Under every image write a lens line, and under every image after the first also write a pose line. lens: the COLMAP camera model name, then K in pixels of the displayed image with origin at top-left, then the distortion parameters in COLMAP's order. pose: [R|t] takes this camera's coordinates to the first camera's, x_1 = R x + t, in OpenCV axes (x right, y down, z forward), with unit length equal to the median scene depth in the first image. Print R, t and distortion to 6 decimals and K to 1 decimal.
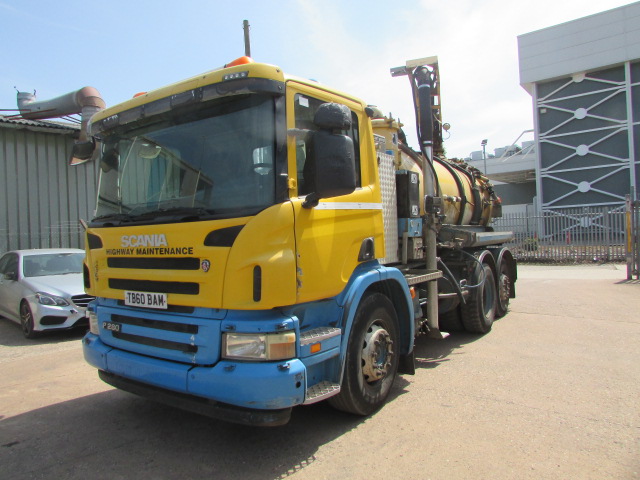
lens RADIAL K [[463.8, 0, 320.0], [0, 463.8, 240.0], [0, 0, 1]] dist [-0.000333, 0.000557]
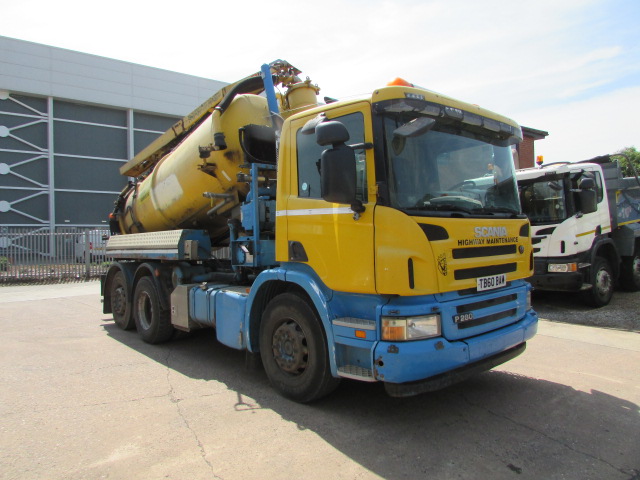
lens RADIAL K [[449.4, 0, 319.6], [0, 449.4, 233.9], [0, 0, 1]] dist [-0.001878, -0.000722]
pose [[0.213691, 0.039628, 0.976097, -1.352254], [0.028845, 0.998485, -0.046852, 0.040641], [-0.976475, 0.038168, 0.212224, 1.010348]]
